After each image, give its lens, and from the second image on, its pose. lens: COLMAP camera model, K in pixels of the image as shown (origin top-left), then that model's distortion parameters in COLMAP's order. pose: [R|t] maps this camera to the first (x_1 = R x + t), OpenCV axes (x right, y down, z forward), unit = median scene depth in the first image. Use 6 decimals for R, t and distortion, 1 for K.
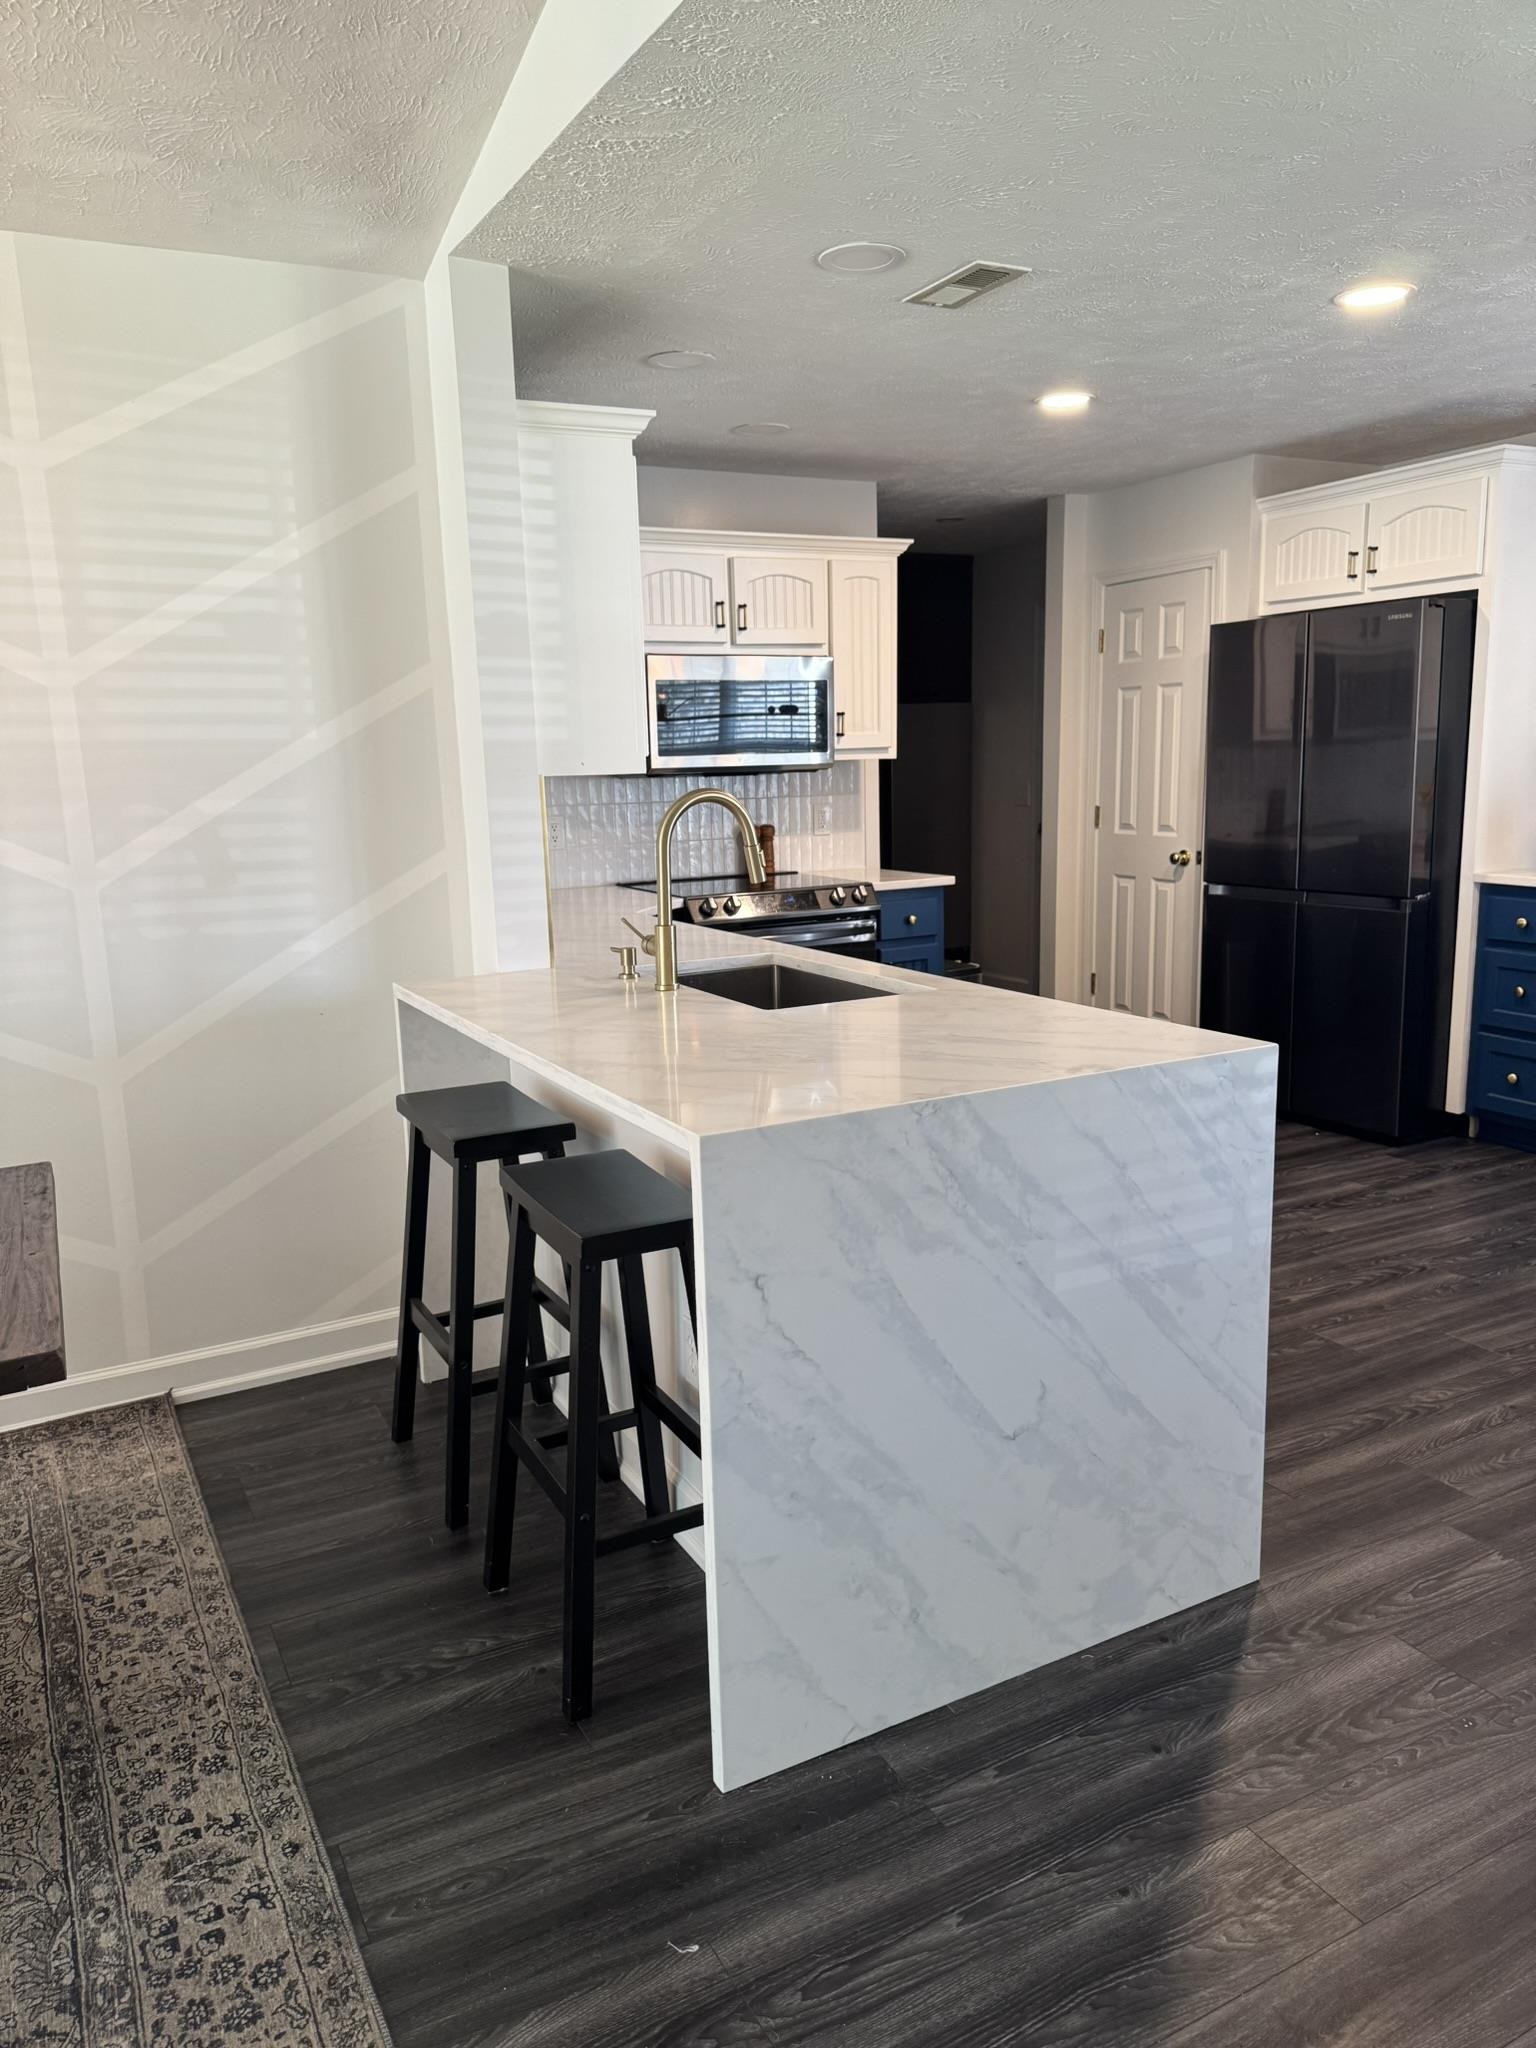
lens RADIAL K [[1439.4, 0, 773.3], [0, 1439.4, 1014.4], [0, 0, 1]] dist [0.022213, -0.016087]
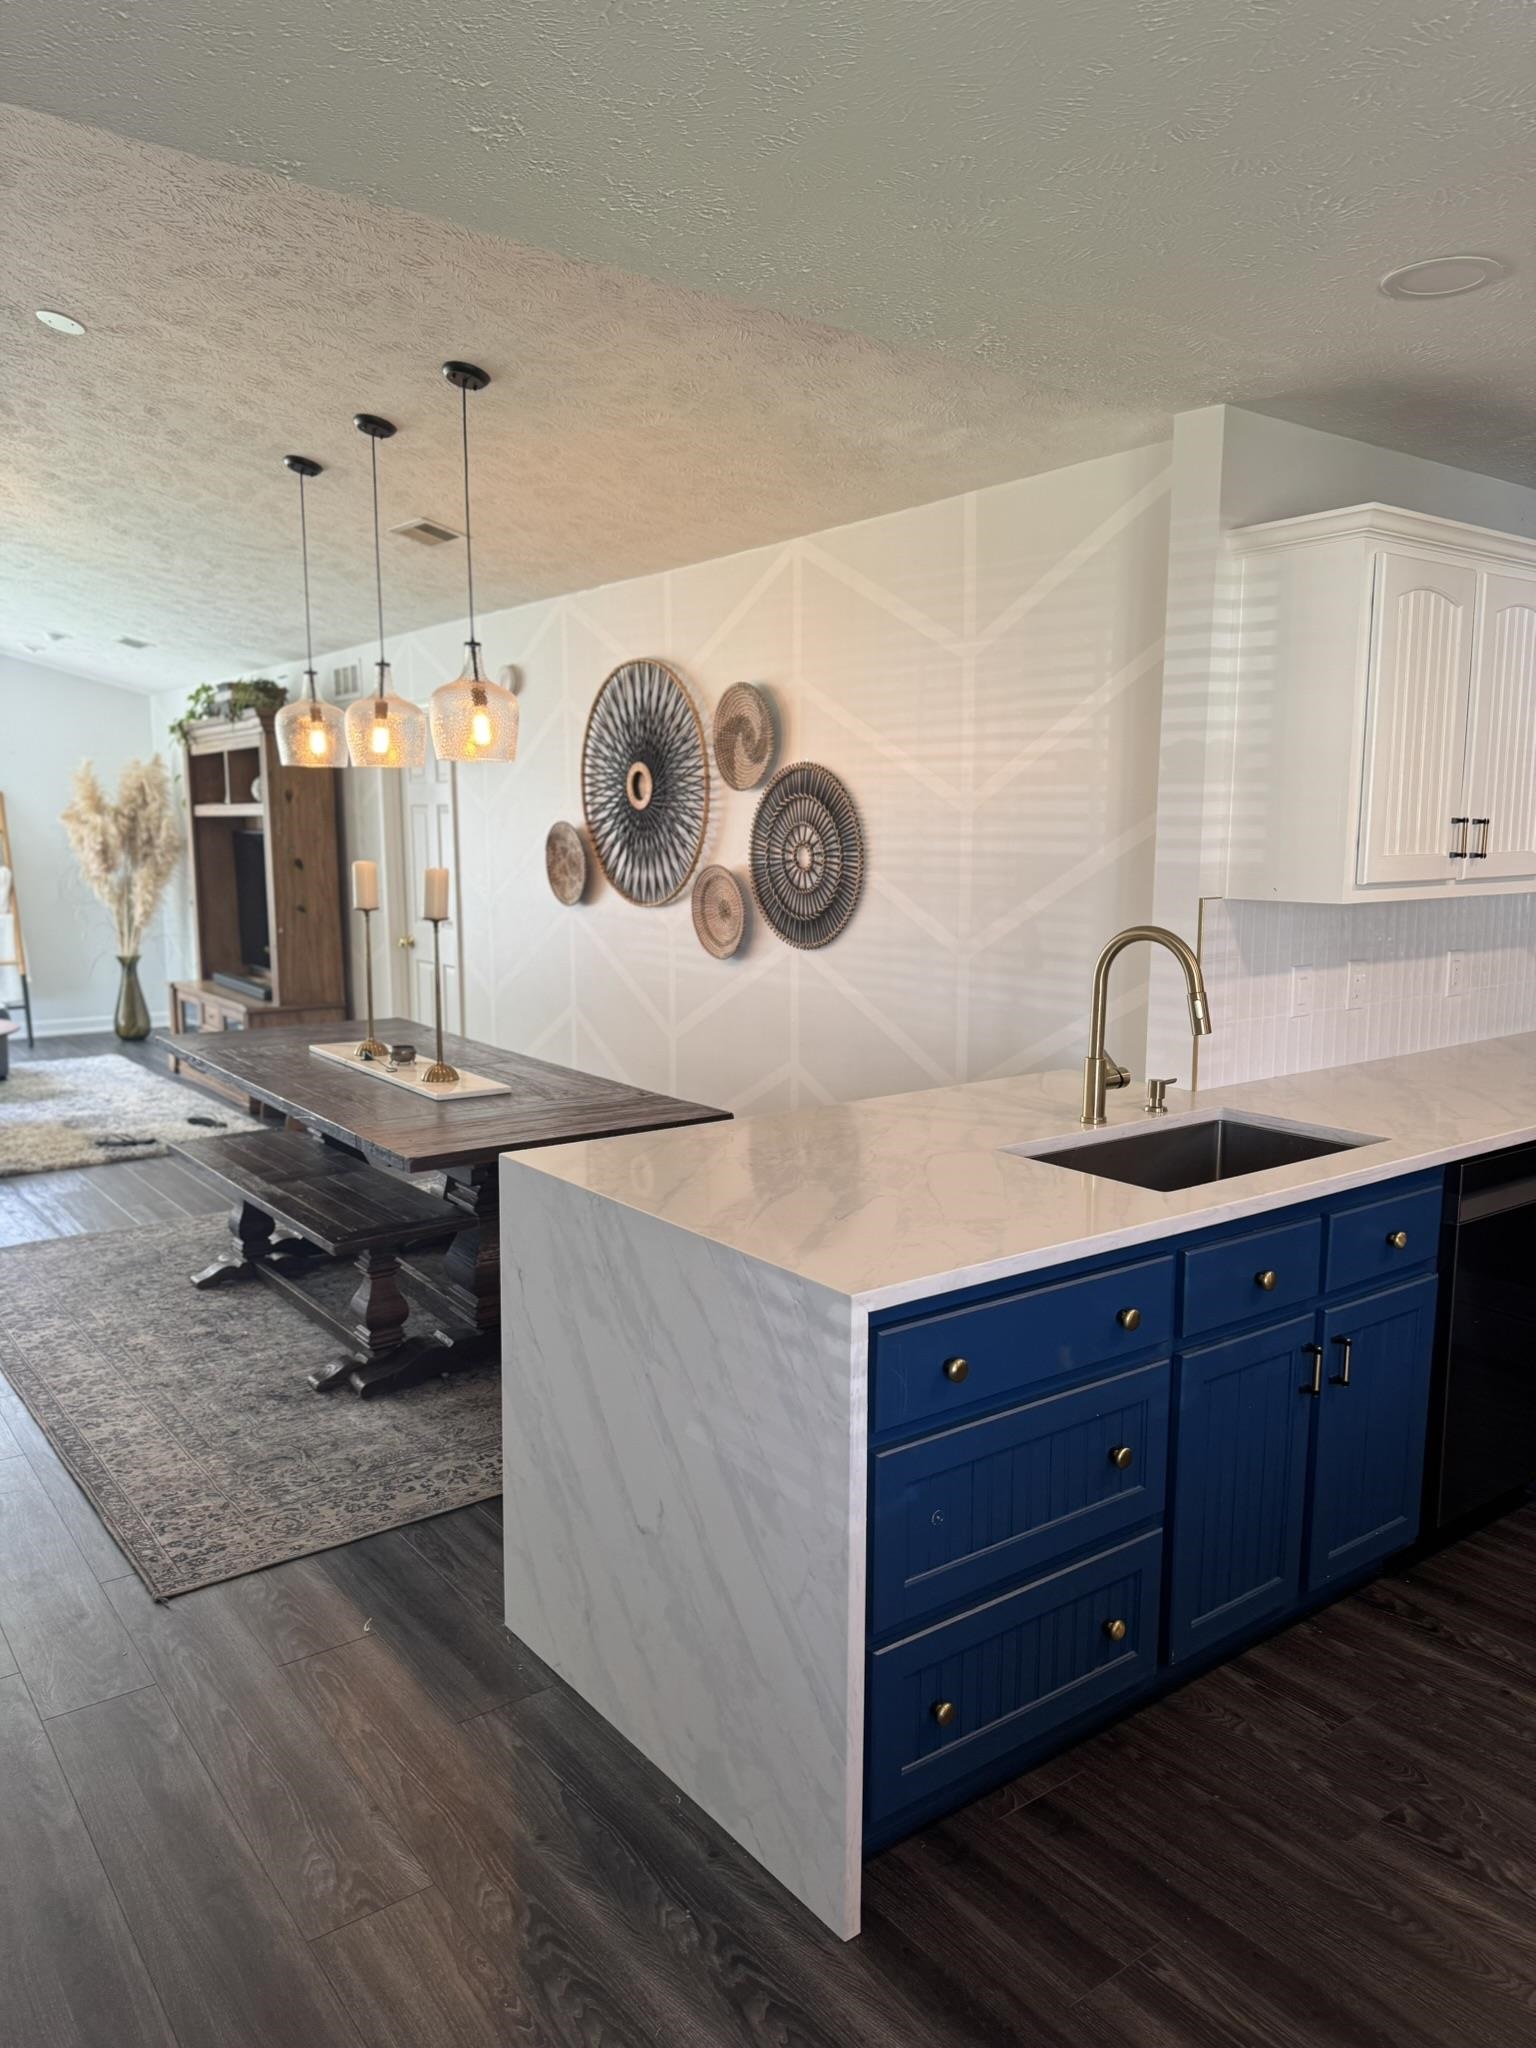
lens RADIAL K [[1439.4, 0, 773.9], [0, 1439.4, 1020.6], [0, 0, 1]] dist [0.022213, -0.016087]
pose [[0.163117, 0.158289, -0.973826, 0.846910], [-0.182139, 0.974912, 0.127957, -0.173586], [0.969649, 0.156500, 0.187855, 0.590455]]
